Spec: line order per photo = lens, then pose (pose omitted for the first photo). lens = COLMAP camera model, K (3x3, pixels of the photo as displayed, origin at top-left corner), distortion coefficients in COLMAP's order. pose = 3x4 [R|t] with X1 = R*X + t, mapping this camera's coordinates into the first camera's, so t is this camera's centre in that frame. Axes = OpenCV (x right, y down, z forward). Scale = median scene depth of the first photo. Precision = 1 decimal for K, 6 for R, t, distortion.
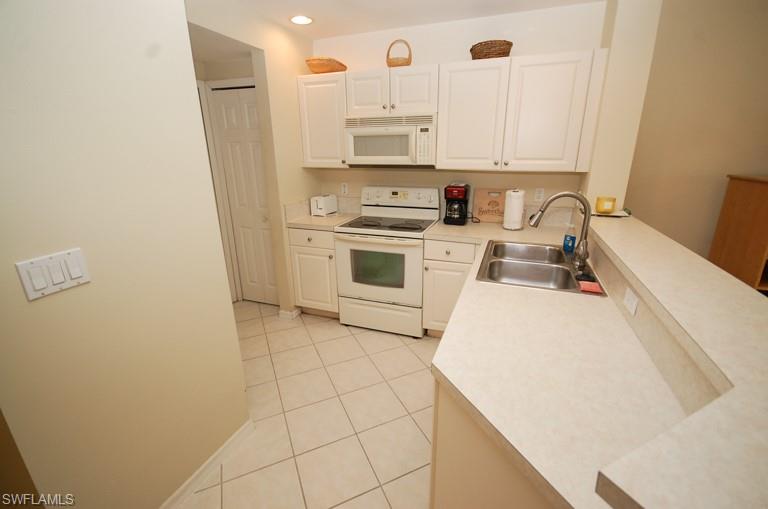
lens RADIAL K [[337.8, 0, 388.1], [0, 337.8, 257.4], [0, 0, 1]] dist [0.004238, -0.011953]
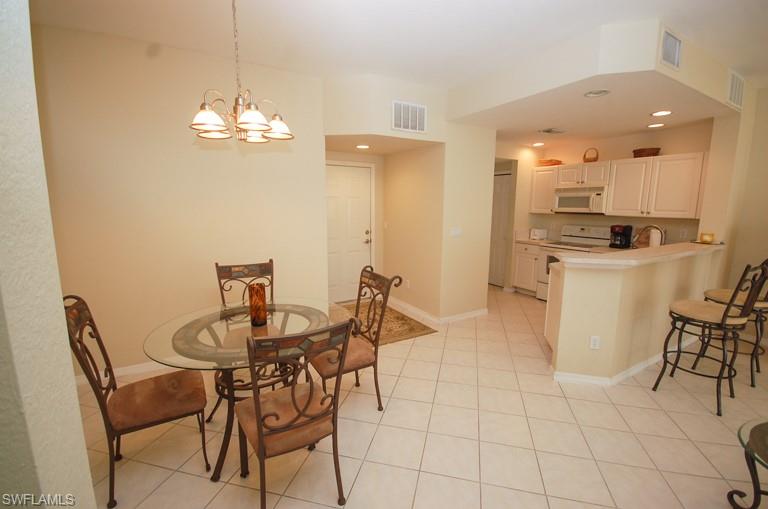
lens RADIAL K [[337.8, 0, 388.1], [0, 337.8, 257.4], [0, 0, 1]] dist [0.004238, -0.011953]
pose [[0.775707, 0.110057, -0.621423, 0.373700], [-0.205492, 0.975062, -0.083822, 0.328725], [0.596701, 0.192719, 0.778978, -0.993797]]
